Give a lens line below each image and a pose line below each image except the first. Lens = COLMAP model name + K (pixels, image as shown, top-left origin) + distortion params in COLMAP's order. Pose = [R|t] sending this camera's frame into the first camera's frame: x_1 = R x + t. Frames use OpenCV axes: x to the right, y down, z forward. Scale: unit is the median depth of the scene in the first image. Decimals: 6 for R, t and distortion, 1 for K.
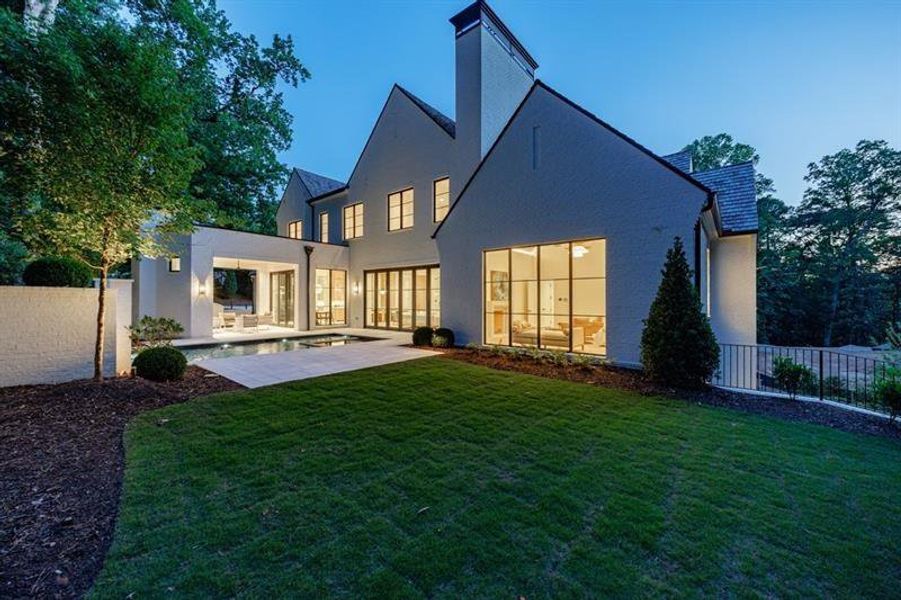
lens RADIAL K [[345.7, 0, 449.7], [0, 345.7, 299.8], [0, 0, 1]] dist [0.000214, -0.000013]
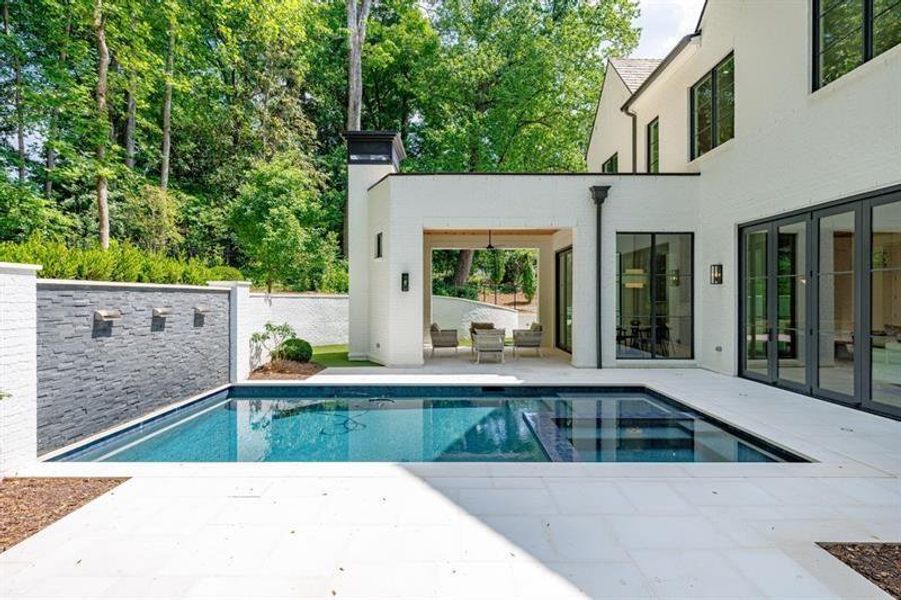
lens RADIAL K [[467.0, 0, 448.5], [0, 467.0, 298.3], [0, 0, 1]] dist [0.005032, 0.000773]
pose [[0.640678, -0.001150, -0.767809, -0.053905], [0.002446, 0.999997, 0.000543, -0.005326], [0.767806, -0.002226, 0.640679, 0.407606]]
